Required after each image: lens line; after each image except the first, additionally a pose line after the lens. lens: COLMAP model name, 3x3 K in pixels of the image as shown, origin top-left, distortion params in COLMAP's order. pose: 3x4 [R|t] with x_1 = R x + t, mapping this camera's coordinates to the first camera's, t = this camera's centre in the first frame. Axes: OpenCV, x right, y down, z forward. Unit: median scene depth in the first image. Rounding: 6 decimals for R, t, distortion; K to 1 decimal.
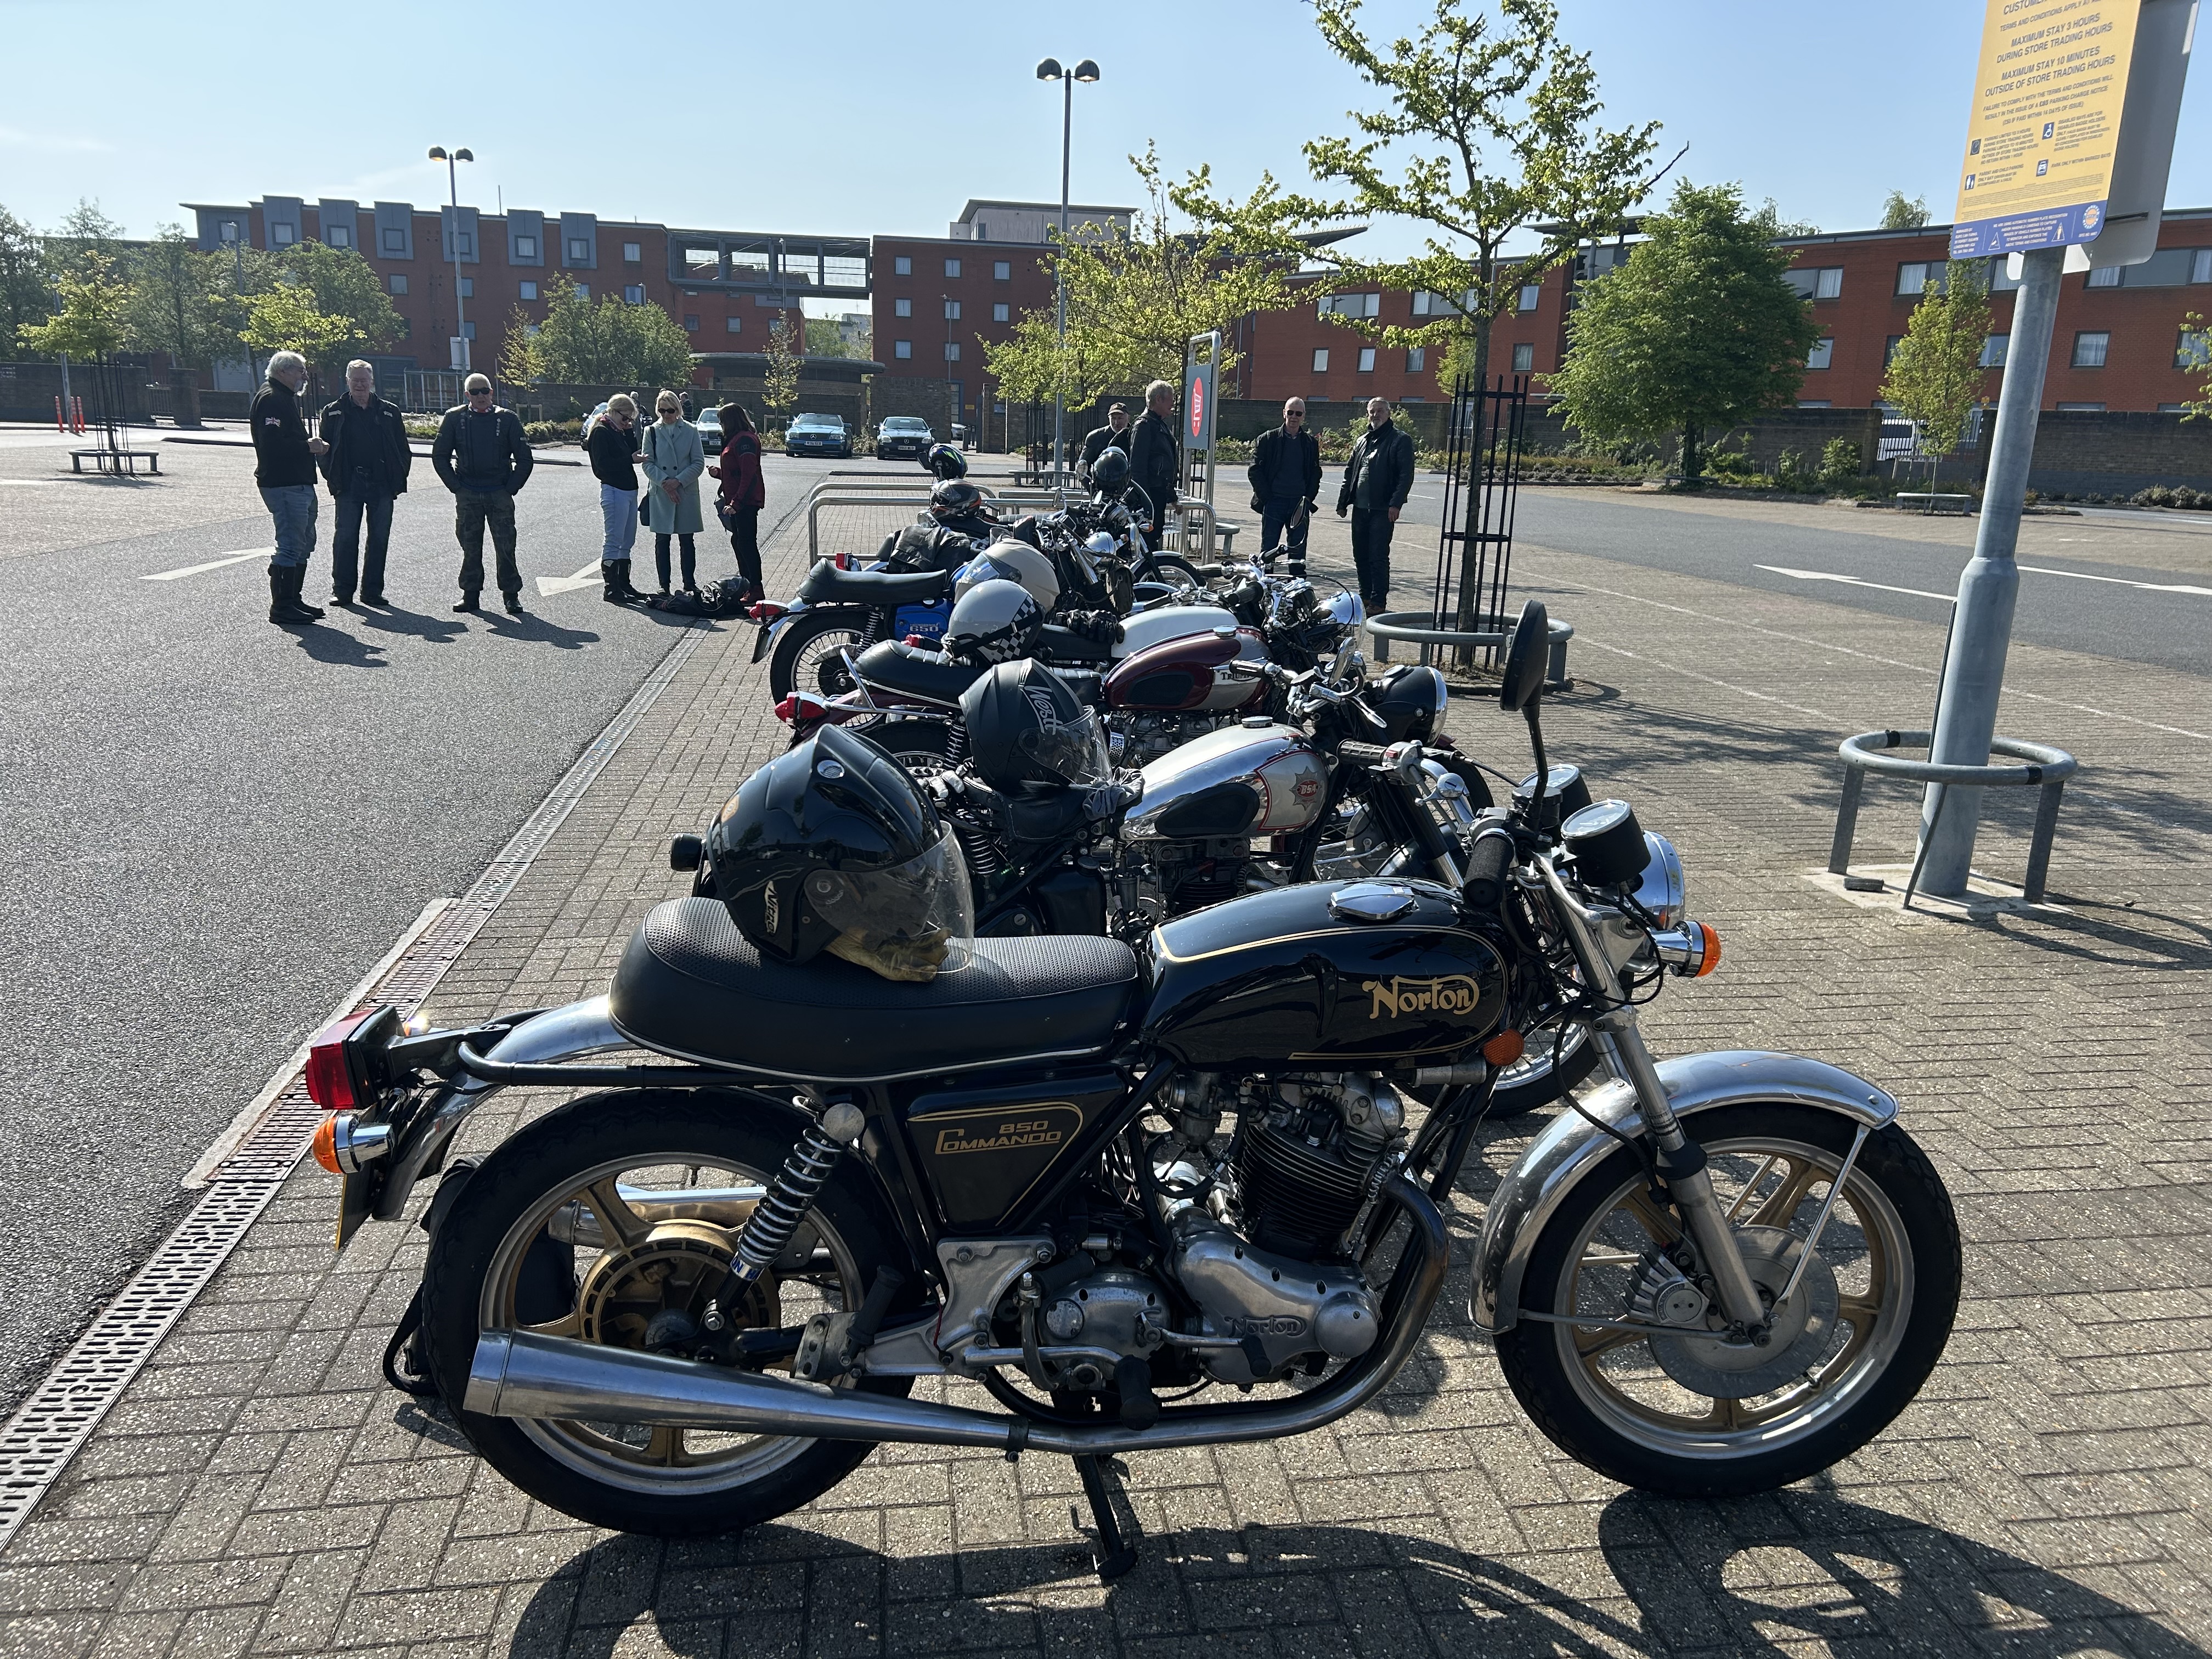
lens RADIAL K [[1658.4, 0, 1095.2], [0, 1658.4, 819.8], [0, 0, 1]] dist [0.025731, -0.017382]
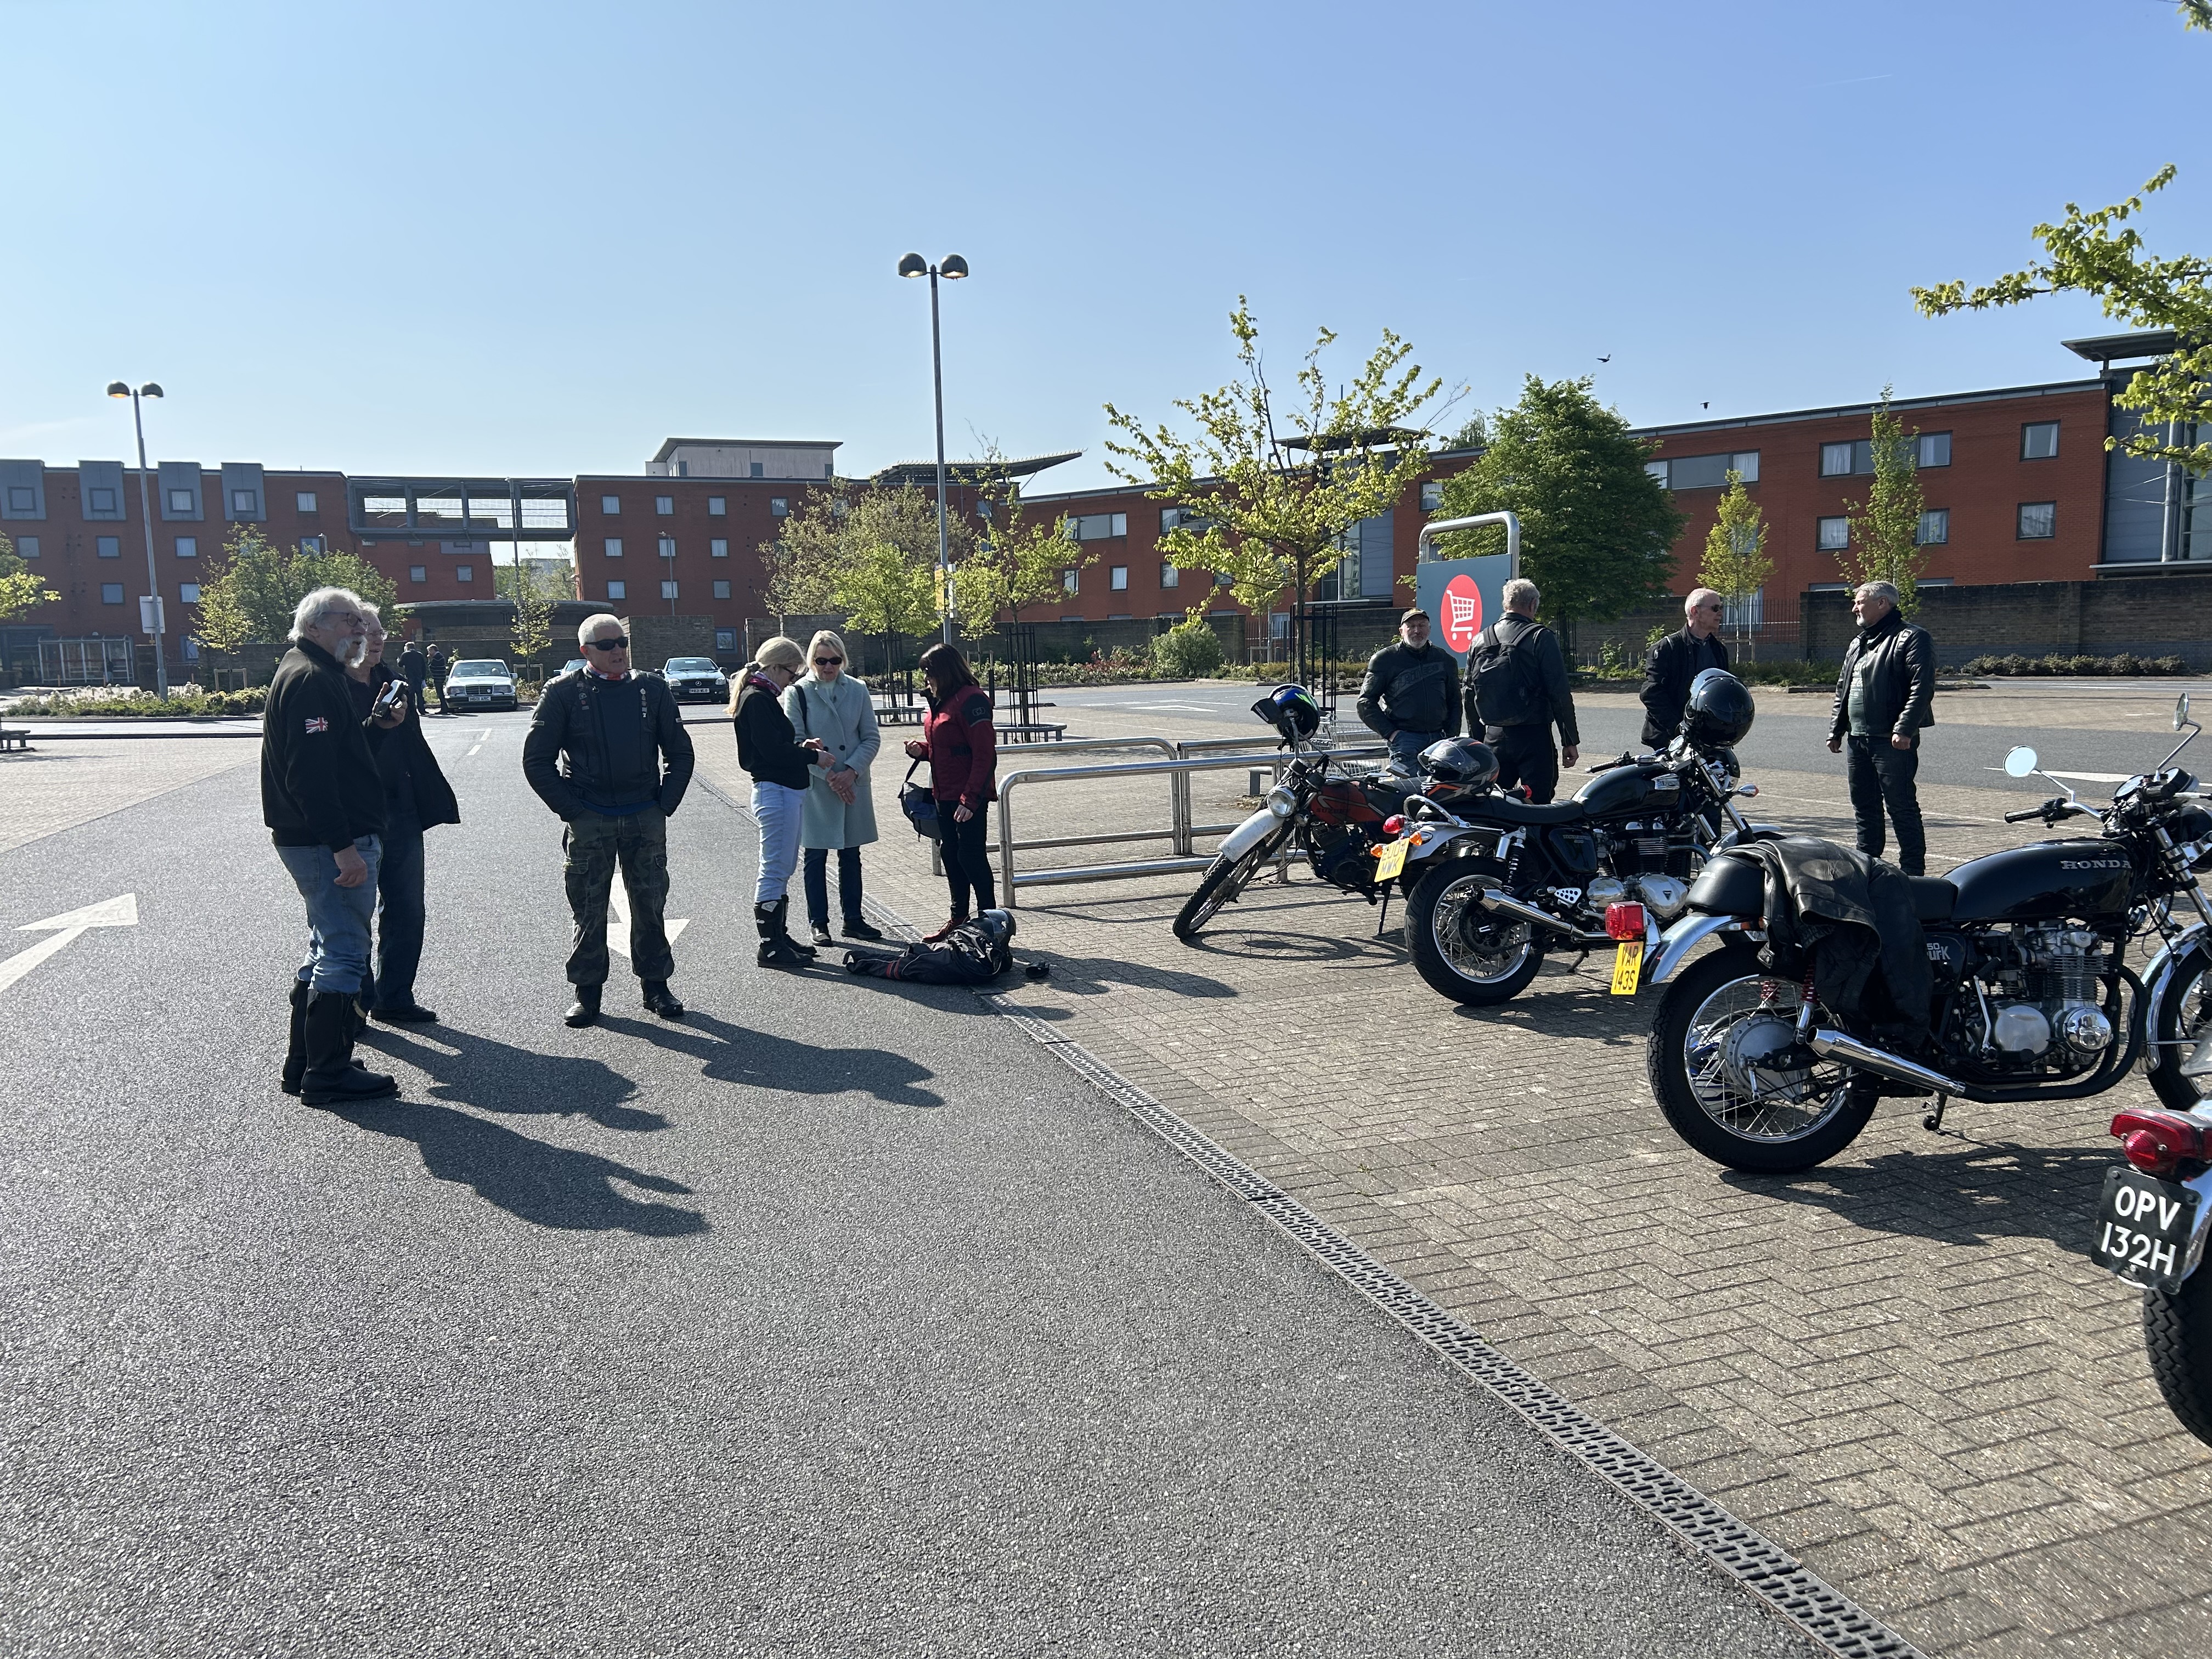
lens RADIAL K [[1658.4, 0, 1107.9], [0, 1658.4, 846.6], [0, 0, 1]] dist [0.025731, -0.017382]
pose [[0.979390, -0.077696, 0.186438, -0.070619], [0.098440, 0.989619, -0.104710, -0.025216], [-0.176367, 0.120905, 0.976871, 0.094349]]
